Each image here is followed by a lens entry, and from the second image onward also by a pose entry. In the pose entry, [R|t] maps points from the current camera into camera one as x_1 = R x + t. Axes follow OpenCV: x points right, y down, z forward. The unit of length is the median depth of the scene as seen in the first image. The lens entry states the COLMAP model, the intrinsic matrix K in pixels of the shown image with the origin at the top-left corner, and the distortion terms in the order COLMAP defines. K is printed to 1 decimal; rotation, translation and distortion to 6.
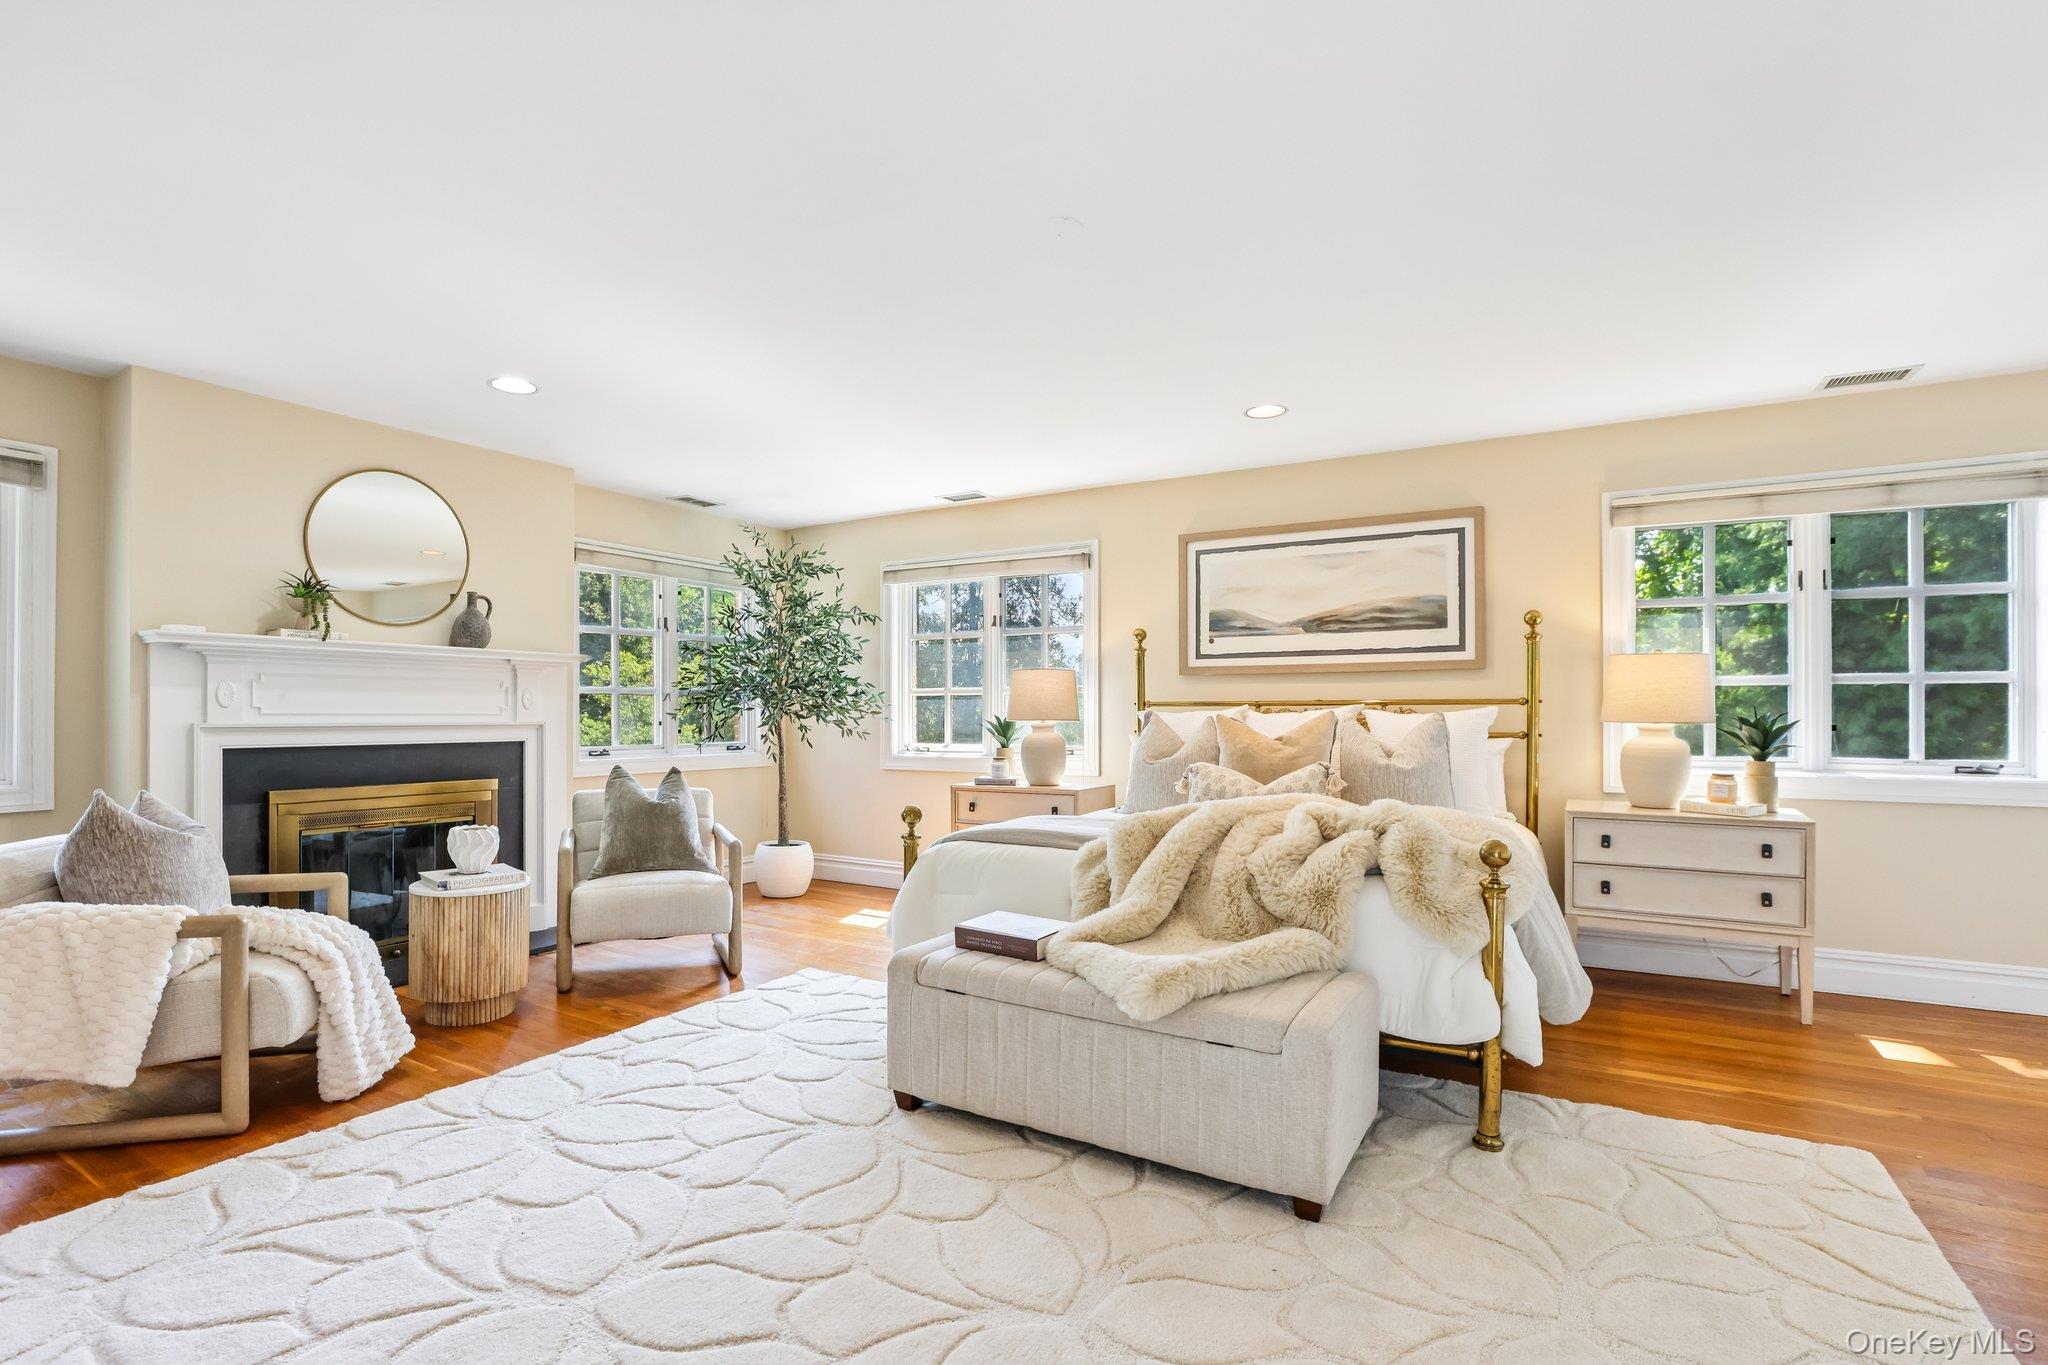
lens RADIAL K [[950.9, 0, 1023.0], [0, 950.9, 701.1], [0, 0, 1]] dist [-0.041695, 0.013564]
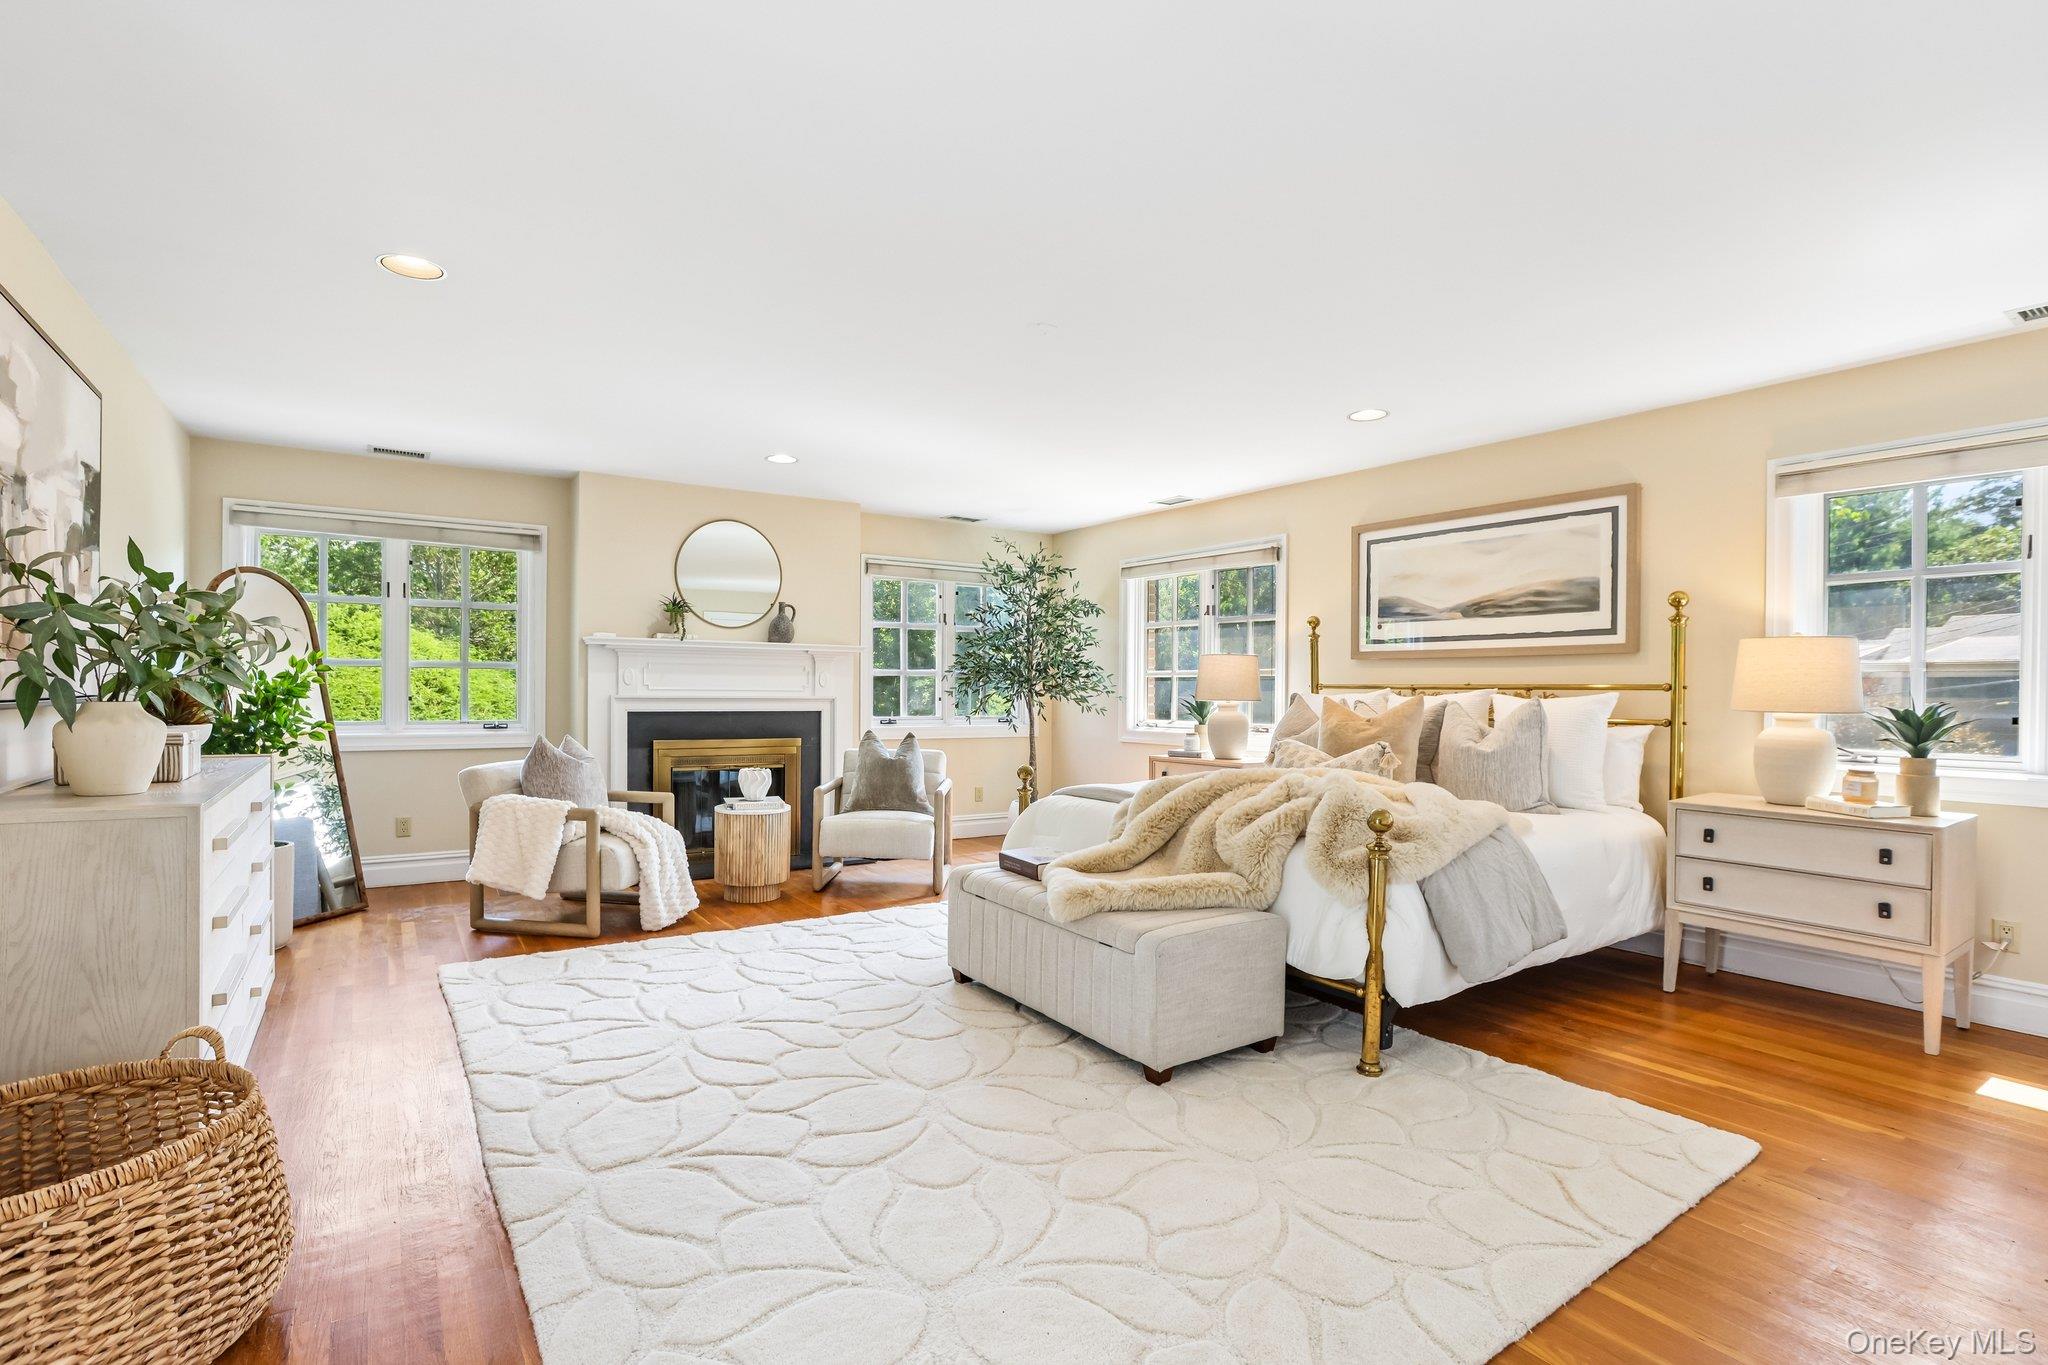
lens RADIAL K [[950.9, 0, 1010.0], [0, 950.9, 688.7], [0, 0, 1]] dist [-0.041695, 0.013564]
pose [[0.905837, 0.008182, -0.423546, 0.374898], [-0.004109, 0.999936, 0.010528, -0.006310], [0.423605, -0.007796, 0.905813, -0.153676]]
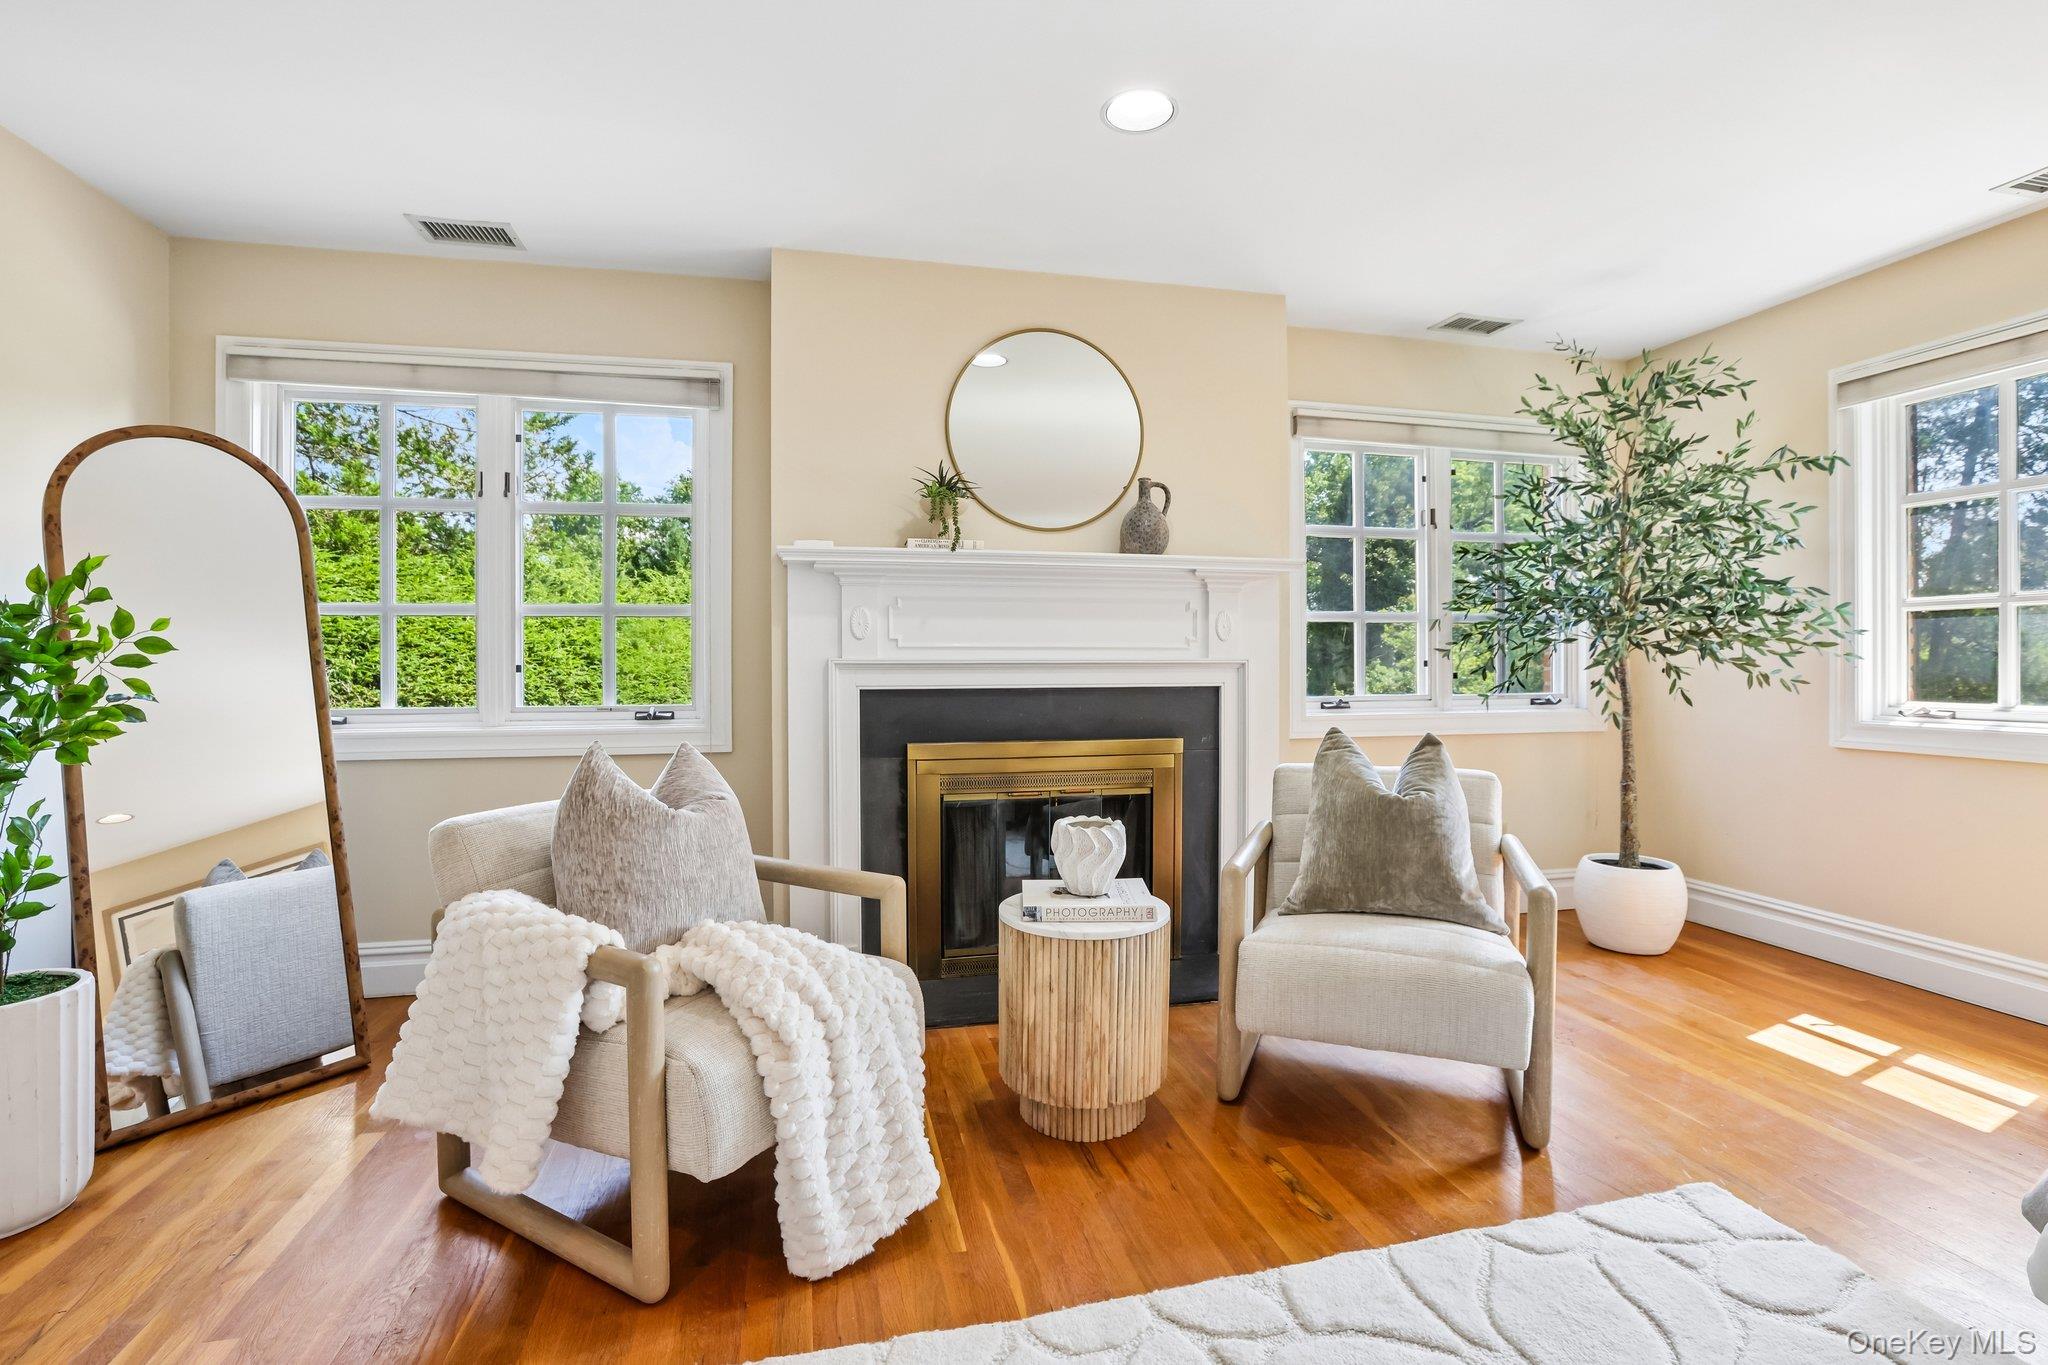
lens RADIAL K [[950.9, 0, 1012.0], [0, 950.9, 673.8], [0, 0, 1]] dist [-0.041695, 0.013564]
pose [[0.687877, 0.007195, -0.725792, -0.150217], [0.012348, 0.999690, 0.021614, 0.020183], [0.725722, -0.023830, 0.687575, 0.502586]]
